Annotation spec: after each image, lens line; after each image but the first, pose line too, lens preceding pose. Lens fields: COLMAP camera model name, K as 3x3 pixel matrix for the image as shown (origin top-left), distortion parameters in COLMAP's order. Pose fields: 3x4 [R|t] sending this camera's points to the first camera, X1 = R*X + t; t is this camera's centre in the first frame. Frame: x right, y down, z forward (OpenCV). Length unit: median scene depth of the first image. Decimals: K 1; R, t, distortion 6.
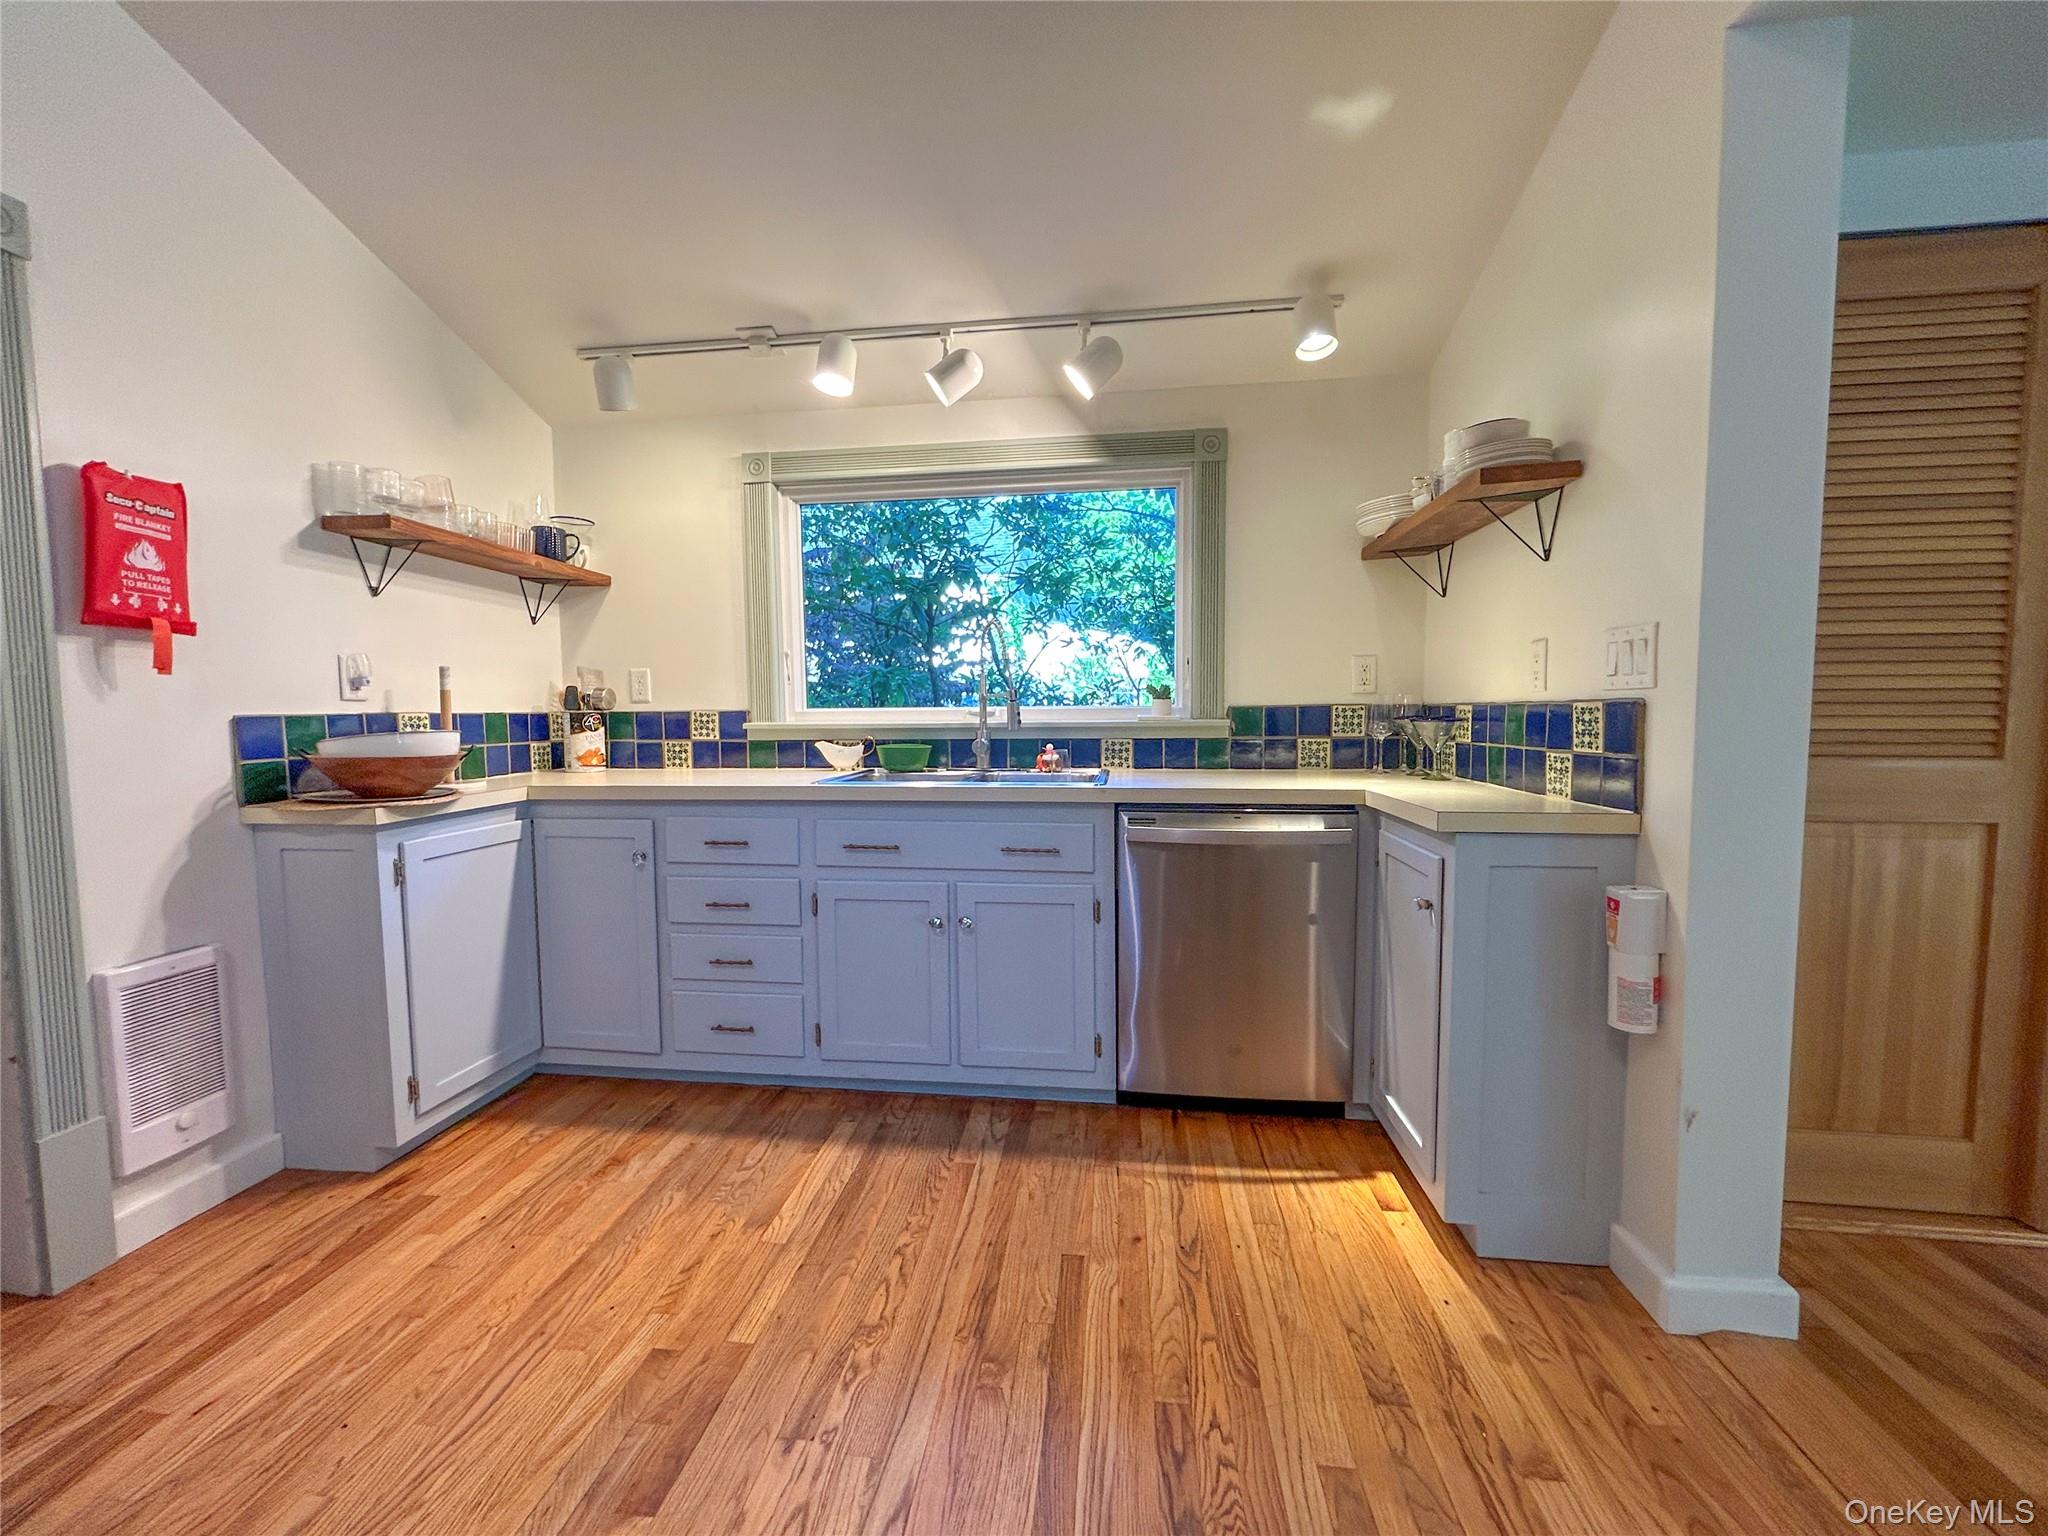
lens RADIAL K [[828.9, 0, 1020.9], [0, 828.9, 766.6], [0, 0, 1]] dist [0.000537, 0.000492]
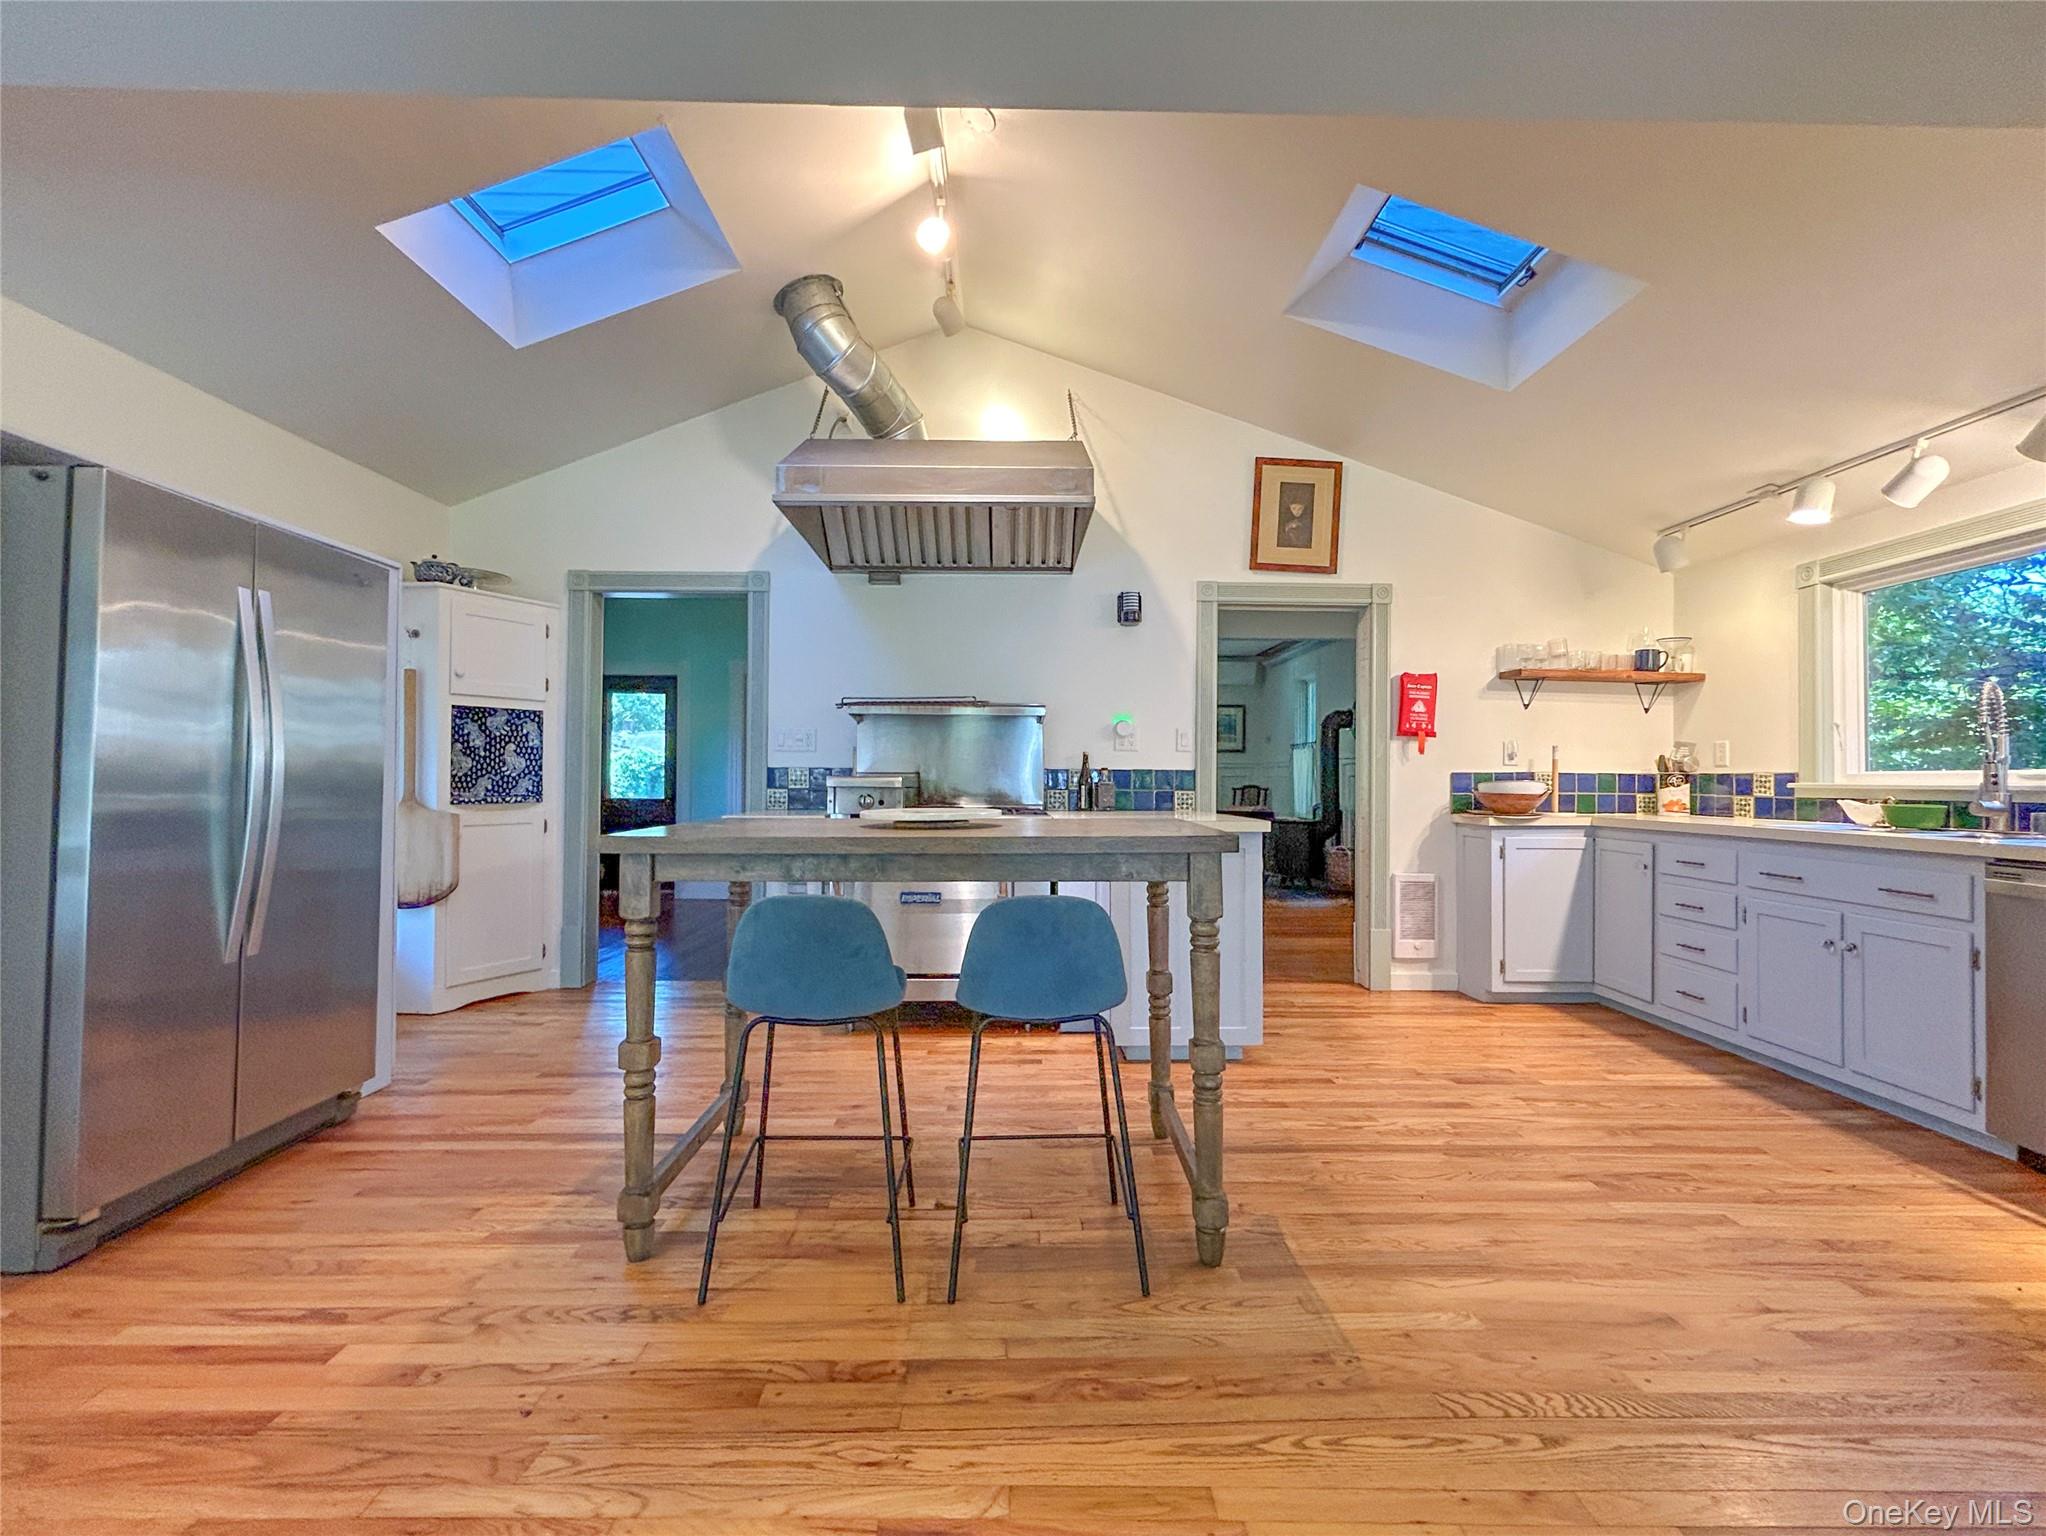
lens RADIAL K [[828.1, 0, 1019.9], [0, 828.1, 766.6], [0, 0, 1]] dist [0.000537, 0.000492]
pose [[0.127888, -0.002667, -0.991785, 0.939321], [-0.078627, 0.996822, -0.012819, 0.036034], [0.988667, 0.079620, 0.127272, -0.354602]]
